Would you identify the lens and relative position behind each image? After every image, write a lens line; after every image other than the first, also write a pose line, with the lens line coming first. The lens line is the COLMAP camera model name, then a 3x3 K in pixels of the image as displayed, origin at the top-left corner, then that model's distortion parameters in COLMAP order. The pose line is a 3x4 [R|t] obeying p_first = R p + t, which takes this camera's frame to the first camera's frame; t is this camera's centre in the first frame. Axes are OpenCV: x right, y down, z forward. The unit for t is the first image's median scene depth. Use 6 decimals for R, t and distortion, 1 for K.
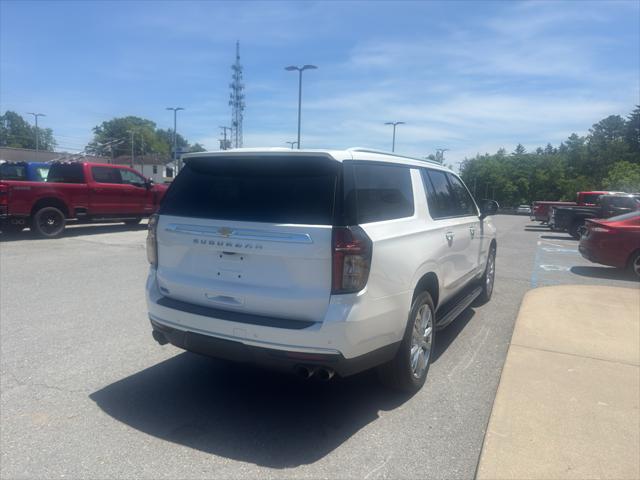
lens RADIAL K [[450.7, 0, 328.8], [0, 450.7, 243.7], [0, 0, 1]] dist [0.049194, -0.067956]
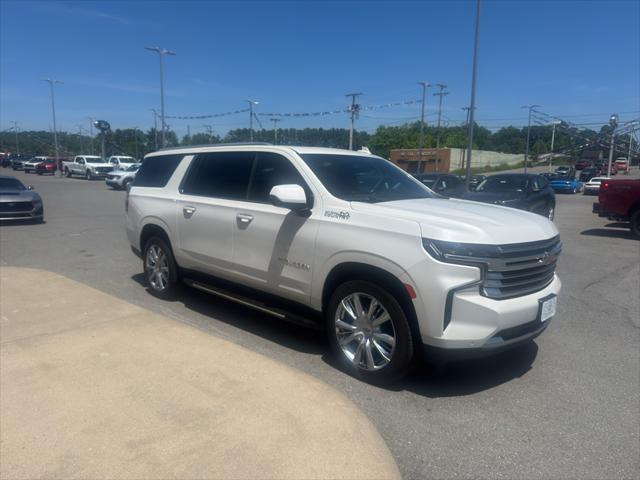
lens RADIAL K [[450.7, 0, 318.3], [0, 450.7, 245.2], [0, 0, 1]] dist [0.049194, -0.067956]
pose [[-0.278913, 0.114720, -0.953440, 0.223854], [-0.138469, 0.977659, 0.158141, -0.027278], [0.950281, 0.176130, -0.256796, 0.279986]]
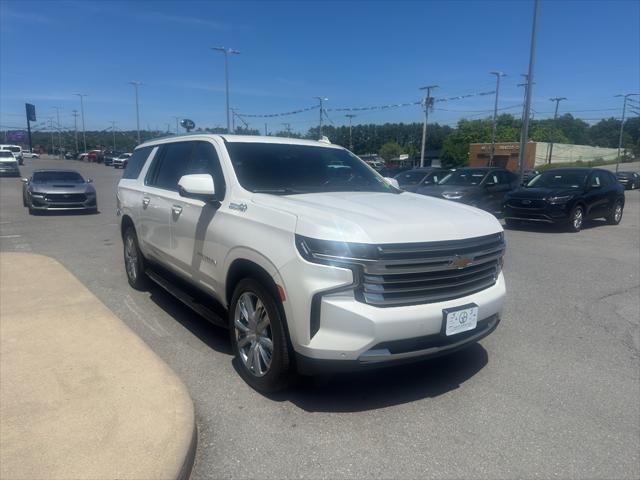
lens RADIAL K [[450.7, 0, 318.8], [0, 450.7, 239.9], [0, 0, 1]] dist [0.049194, -0.067956]
pose [[-0.439873, 0.102410, -0.892202, 0.194613], [-0.136789, 0.974244, 0.179267, -0.032697], [0.887581, 0.200898, -0.414535, 0.325792]]
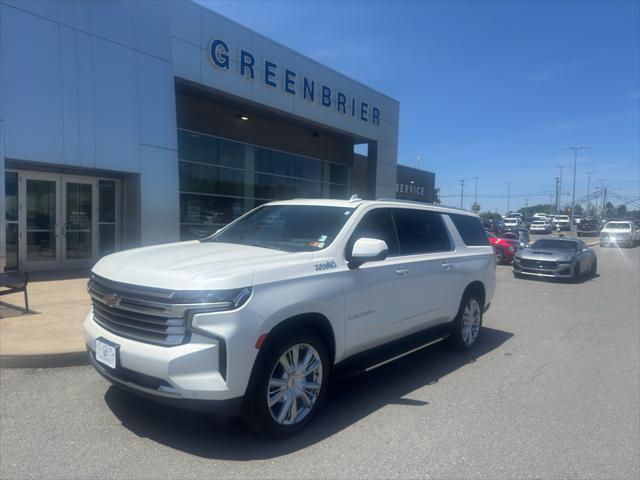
lens RADIAL K [[450.7, 0, 323.6], [0, 450.7, 245.2], [0, 0, 1]] dist [0.049194, -0.067956]
pose [[-0.978688, -0.073715, 0.191667, -0.005690], [-0.040992, 0.984695, 0.169399, -0.051465], [-0.201220, 0.157932, -0.966731, 0.421598]]
